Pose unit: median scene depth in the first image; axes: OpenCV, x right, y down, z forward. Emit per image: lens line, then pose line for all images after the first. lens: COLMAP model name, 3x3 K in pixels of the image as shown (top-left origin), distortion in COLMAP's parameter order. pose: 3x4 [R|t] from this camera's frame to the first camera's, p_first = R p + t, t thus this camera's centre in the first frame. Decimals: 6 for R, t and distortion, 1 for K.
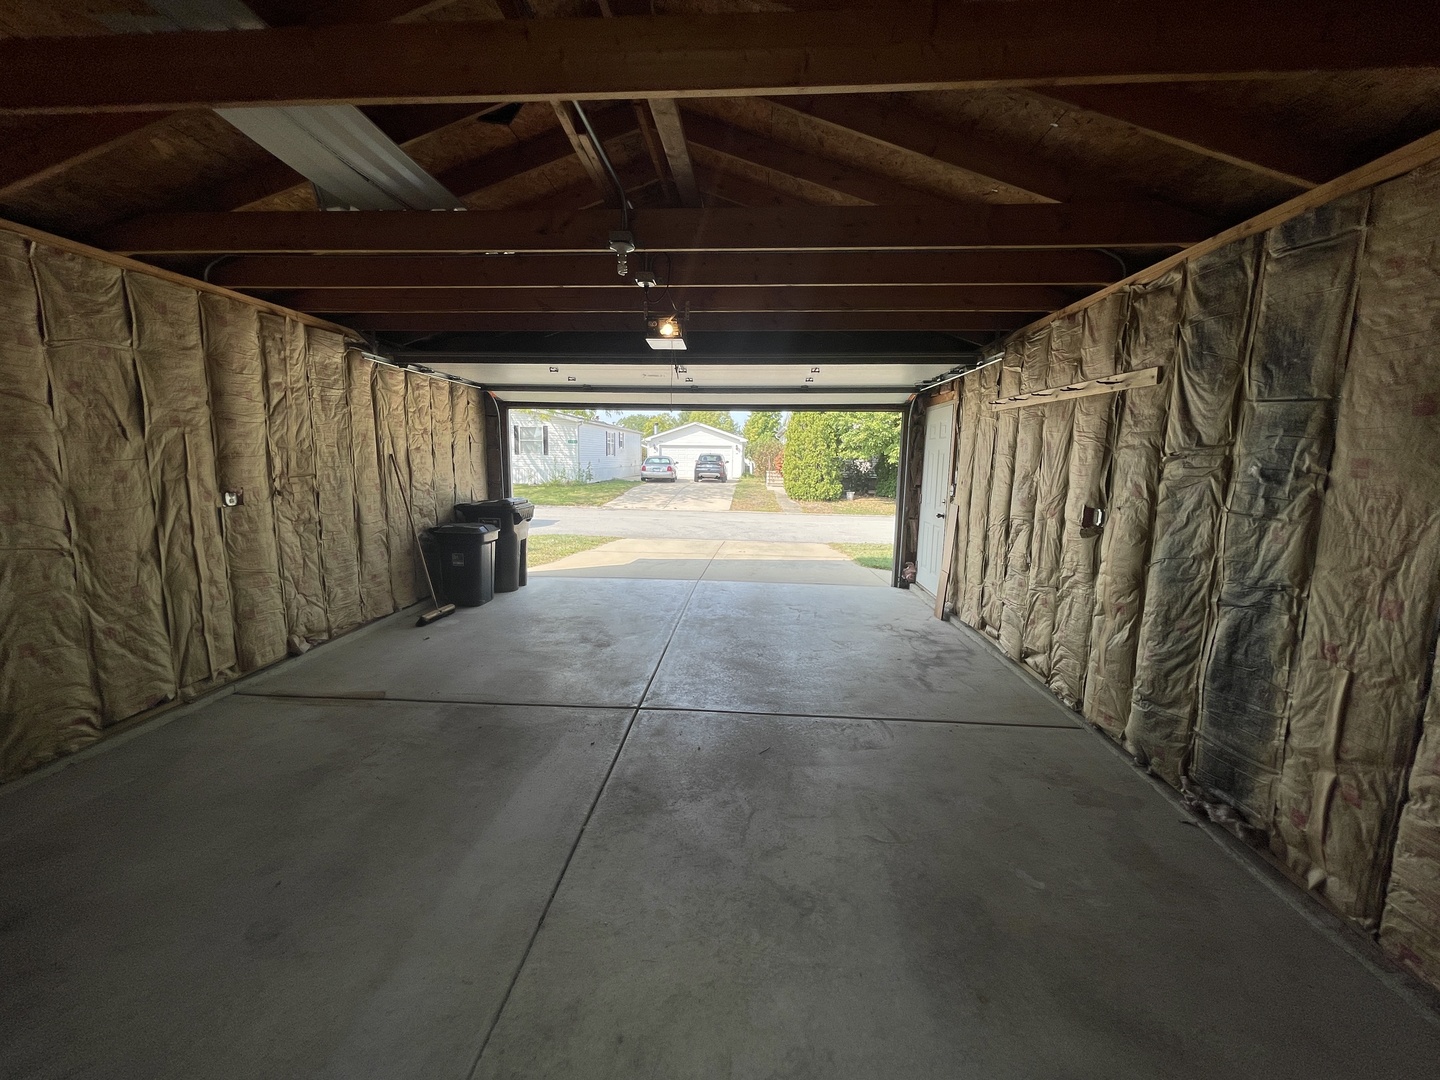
lens RADIAL K [[577.1, 0, 718.6], [0, 577.1, 542.9], [0, 0, 1]] dist [0.000223, 0.000005]
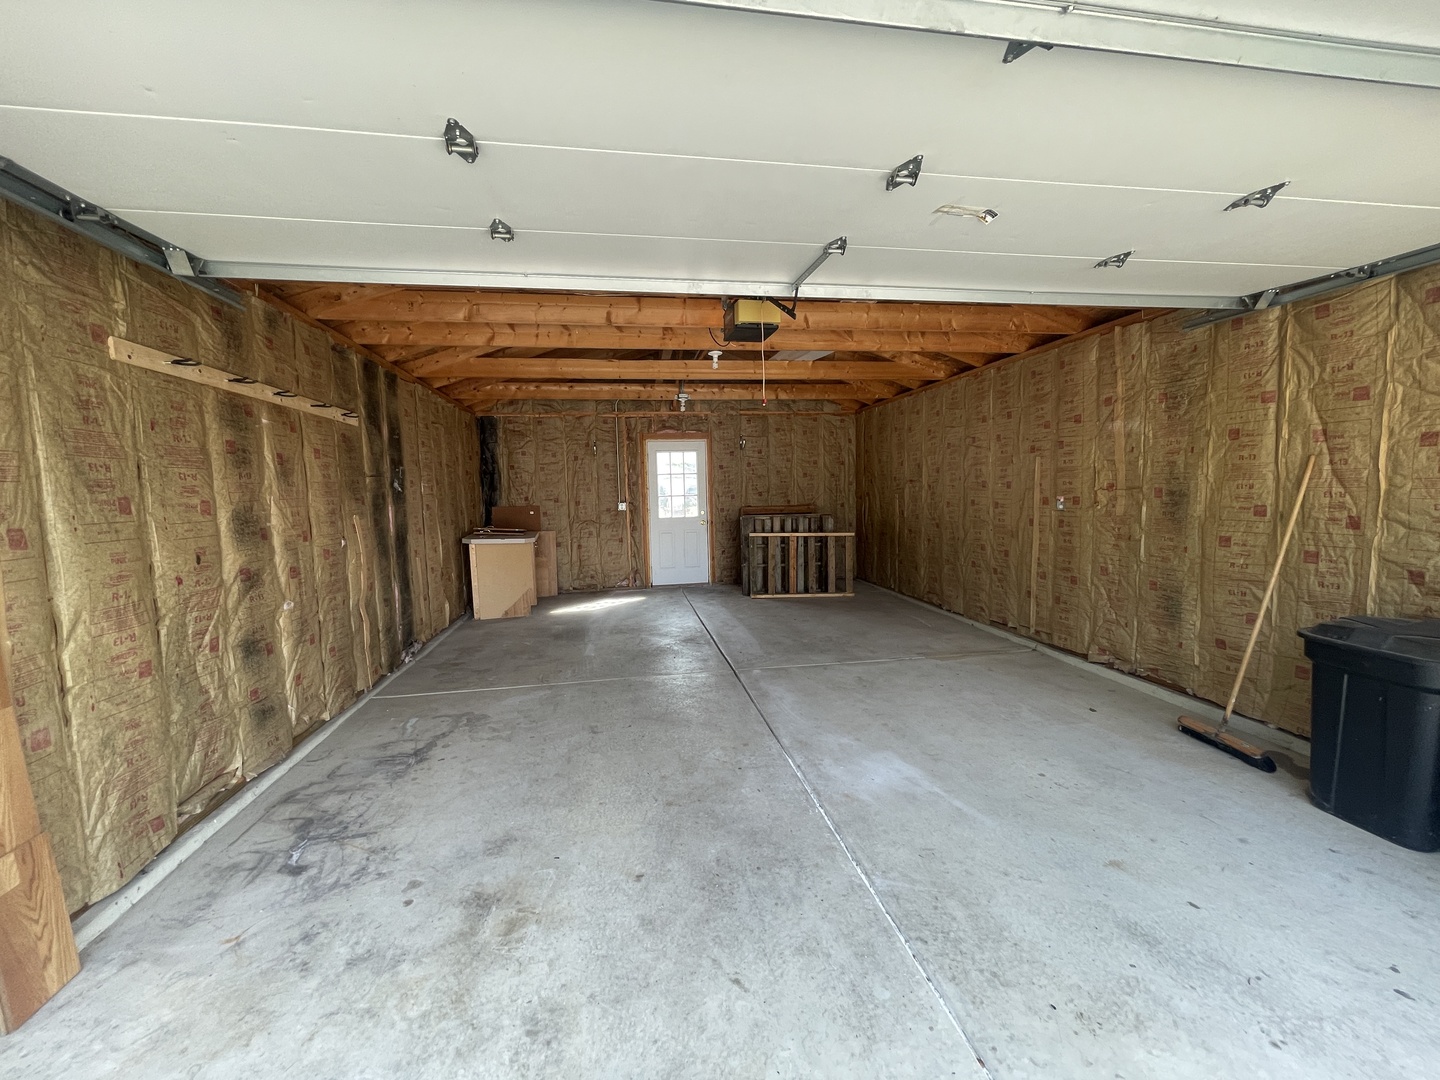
lens RADIAL K [[577.1, 0, 717.1], [0, 577.1, 546.7], [0, 0, 1]] dist [0.000223, 0.000005]
pose [[-0.972124, 0.029772, -0.232569, 0.140080], [-0.026004, 0.972097, 0.233134, -0.213324], [0.233020, 0.232683, -0.944225, 1.631468]]
